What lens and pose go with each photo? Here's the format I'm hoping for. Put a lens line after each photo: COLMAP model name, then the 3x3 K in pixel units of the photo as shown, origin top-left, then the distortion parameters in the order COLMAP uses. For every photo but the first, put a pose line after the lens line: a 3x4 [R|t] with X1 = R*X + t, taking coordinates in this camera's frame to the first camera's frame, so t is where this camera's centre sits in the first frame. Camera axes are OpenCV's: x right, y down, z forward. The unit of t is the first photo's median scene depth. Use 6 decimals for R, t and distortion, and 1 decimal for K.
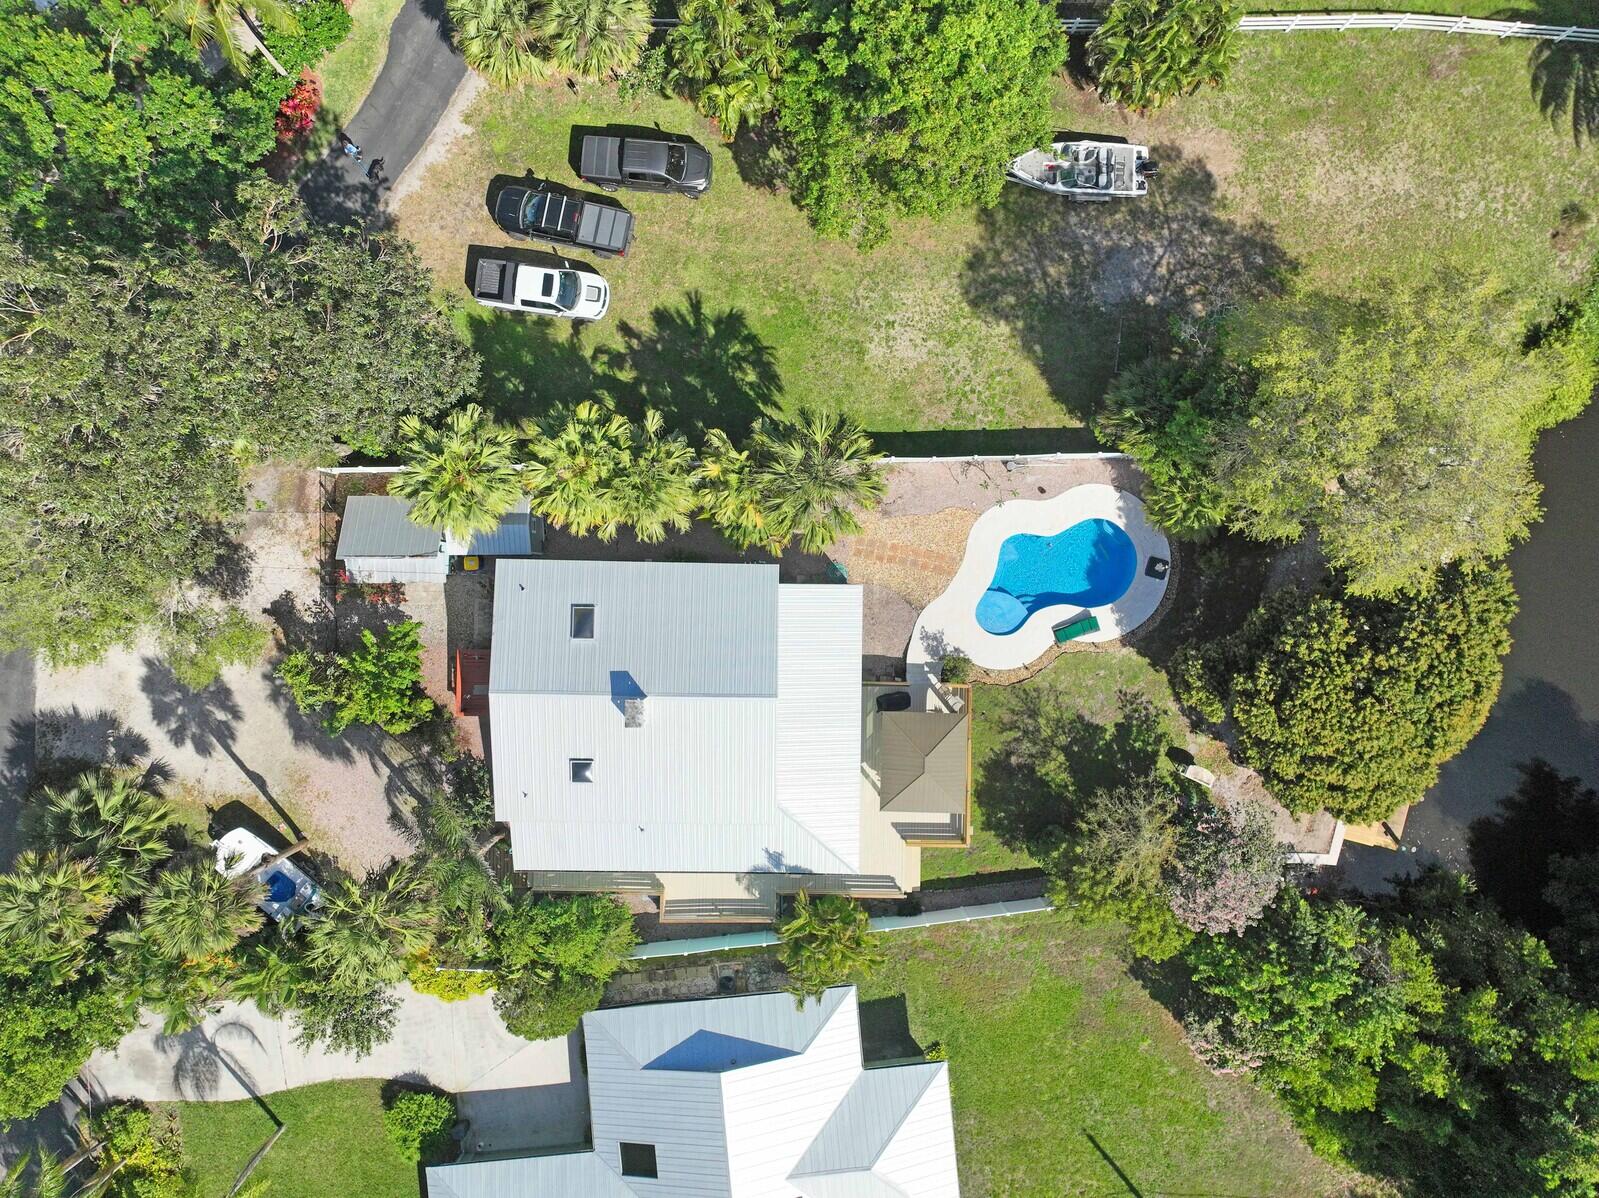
lens RADIAL K [[1141.7, 0, 783.9], [0, 1141.7, 601.0], [0, 0, 1]] dist [0.000620, 0.005547]
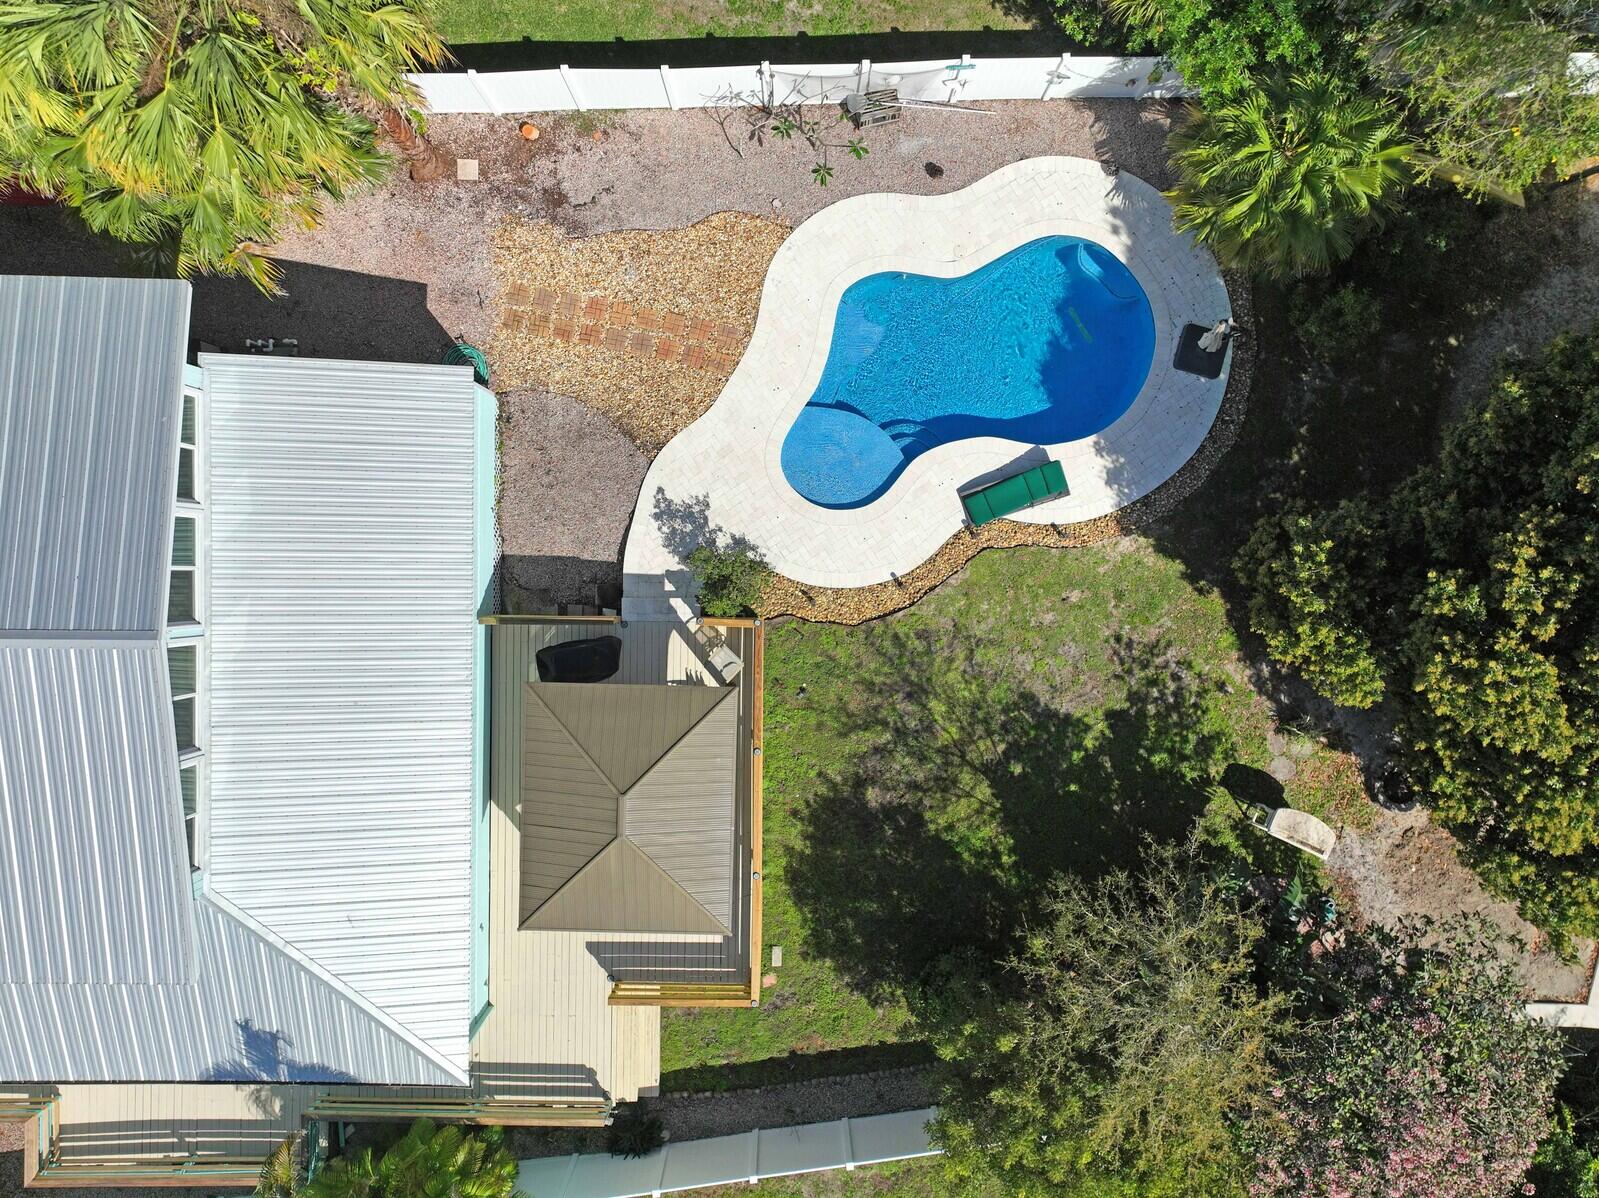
lens RADIAL K [[1141.7, 0, 786.0], [0, 1141.7, 596.4], [0, 0, 1]] dist [0.000620, 0.005547]
pose [[0.999988, -0.002954, -0.003947, 0.171286], [0.002947, 0.999994, -0.001787, 0.064171], [0.003953, 0.001775, 0.999991, 0.568572]]
